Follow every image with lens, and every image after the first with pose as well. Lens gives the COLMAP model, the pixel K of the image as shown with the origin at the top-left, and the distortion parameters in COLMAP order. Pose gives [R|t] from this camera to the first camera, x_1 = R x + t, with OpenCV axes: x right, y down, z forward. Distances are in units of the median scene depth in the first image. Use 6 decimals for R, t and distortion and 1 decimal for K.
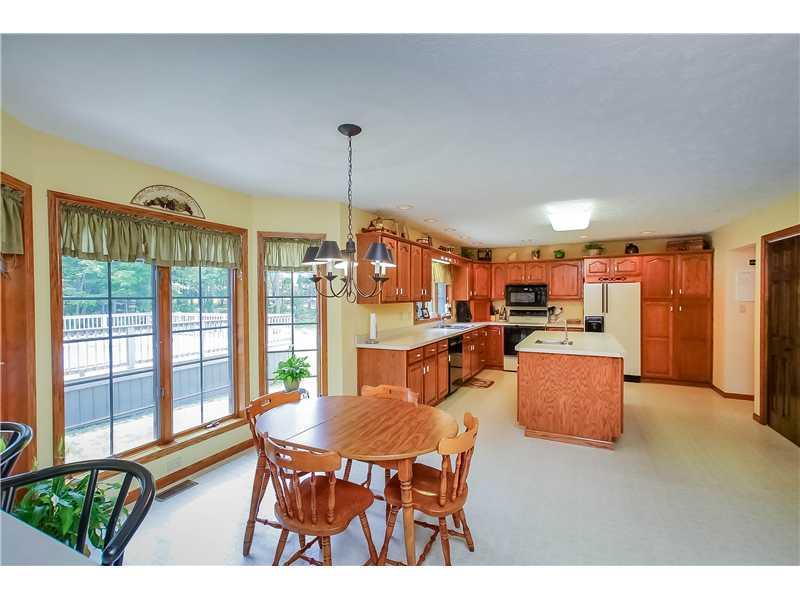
lens RADIAL K [[372.7, 0, 394.9], [0, 372.7, 299.4], [0, 0, 1]] dist [0.003046, 0.002659]
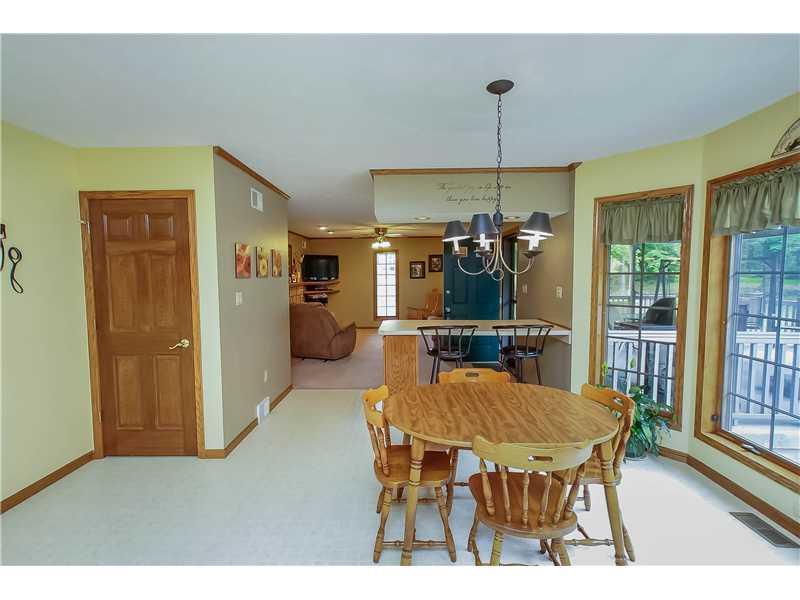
lens RADIAL K [[372.7, 0, 394.8], [0, 372.7, 295.6], [0, 0, 1]] dist [0.003046, 0.002659]
pose [[-0.905376, 0.027353, -0.423728, 0.171439], [-0.002957, 0.997493, 0.070710, -0.004227], [0.424599, 0.065272, -0.903025, 0.591099]]
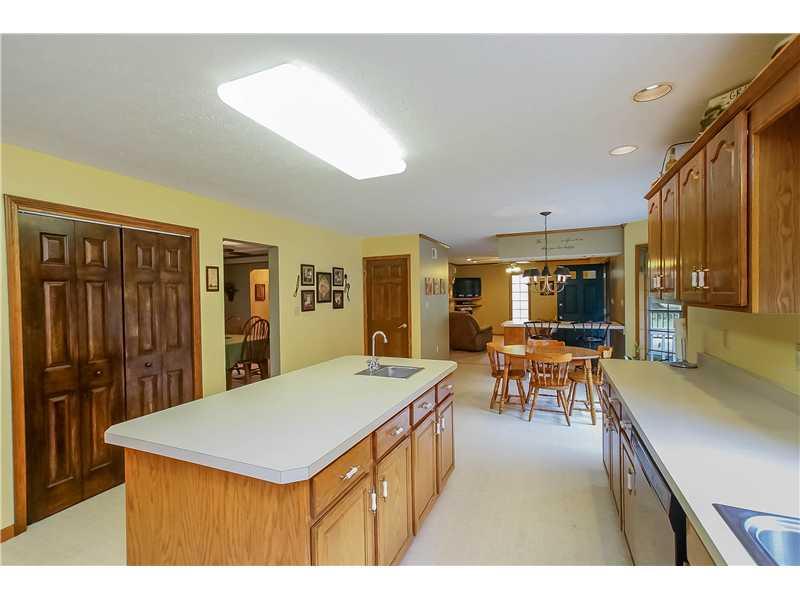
lens RADIAL K [[372.7, 0, 396.6], [0, 372.7, 295.5], [0, 0, 1]] dist [0.003046, 0.002659]
pose [[-0.998142, 0.013470, -0.059429, 0.292248], [0.012191, 0.999688, 0.021821, -0.013469], [0.059704, 0.021056, -0.997994, 1.046163]]
